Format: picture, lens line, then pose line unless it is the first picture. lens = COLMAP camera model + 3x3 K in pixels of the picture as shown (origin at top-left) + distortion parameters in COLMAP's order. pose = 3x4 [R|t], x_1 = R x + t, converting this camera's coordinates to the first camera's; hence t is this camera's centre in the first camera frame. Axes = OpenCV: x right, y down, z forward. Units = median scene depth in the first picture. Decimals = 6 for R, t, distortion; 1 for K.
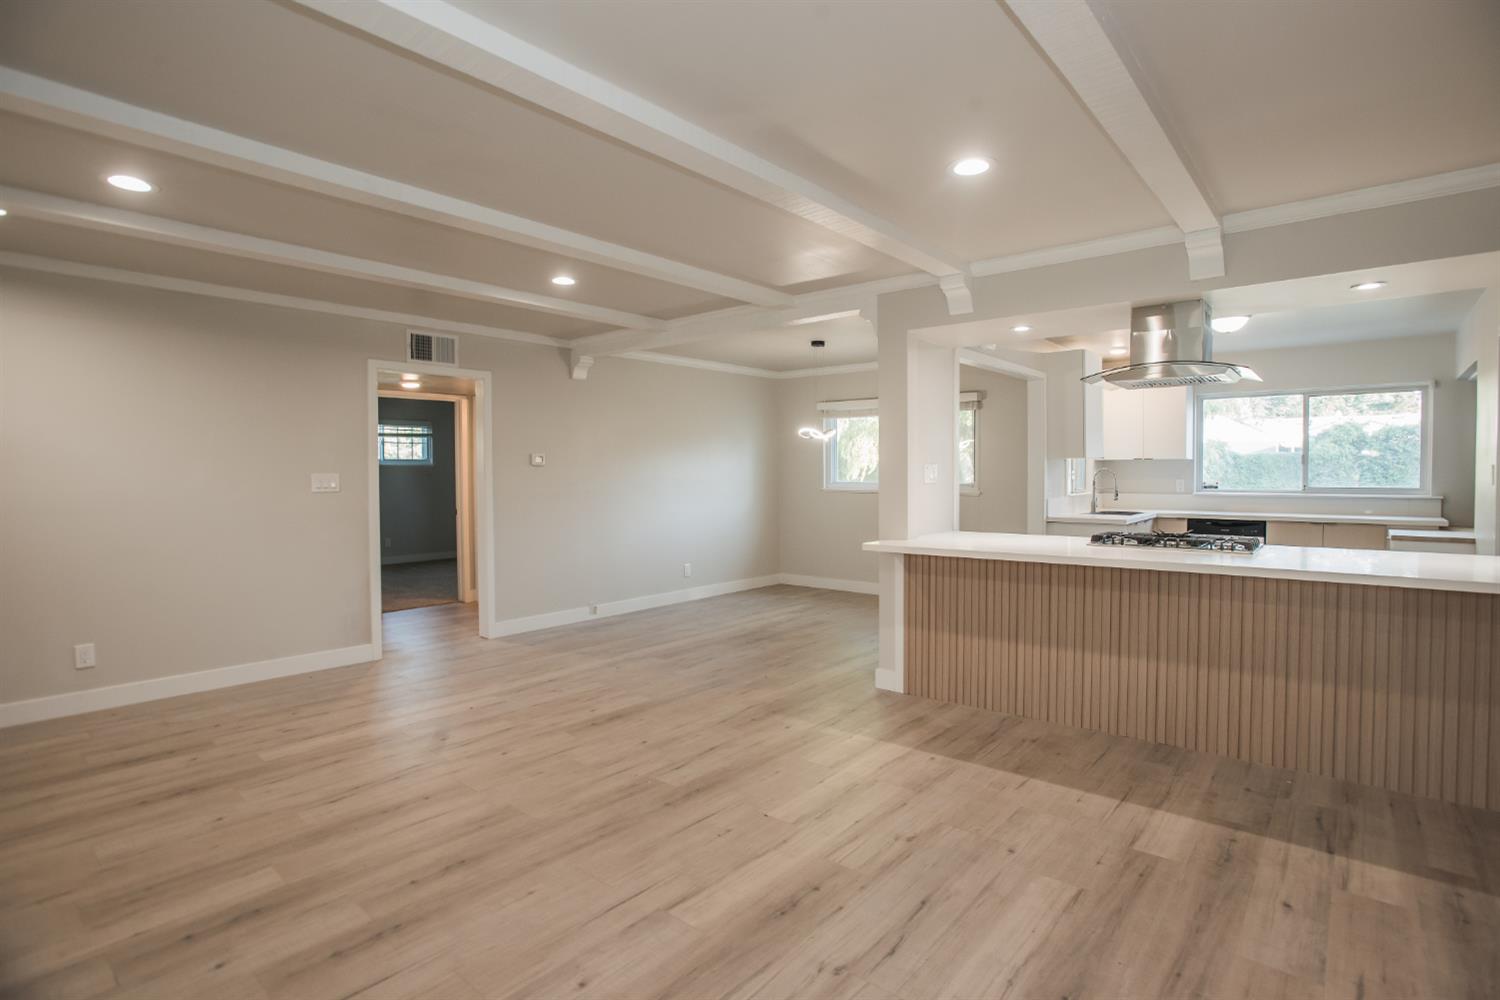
lens RADIAL K [[729.1, 0, 771.2], [0, 729.1, 493.9], [0, 0, 1]] dist [-0.062972, 0.022006]
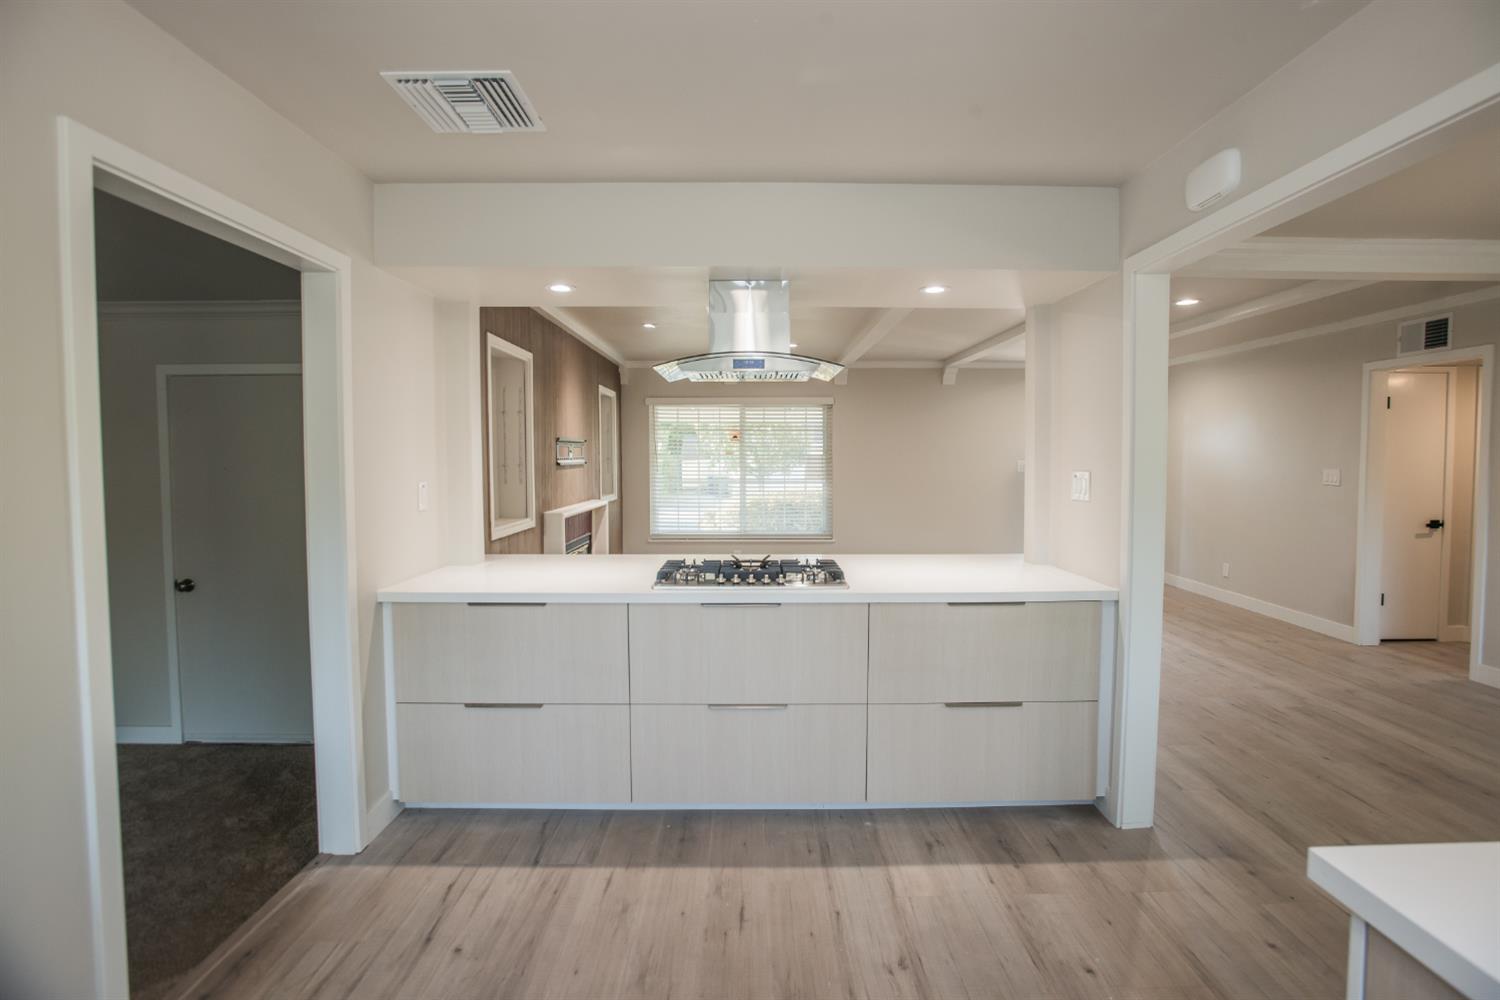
lens RADIAL K [[729.1, 0, 758.8], [0, 729.1, 492.5], [0, 0, 1]] dist [-0.062972, 0.022006]
pose [[-0.761586, 0.038449, -0.646922, 1.052526], [-0.014652, 0.996962, 0.076502, -0.081499], [0.647898, 0.067742, -0.758709, 1.580199]]
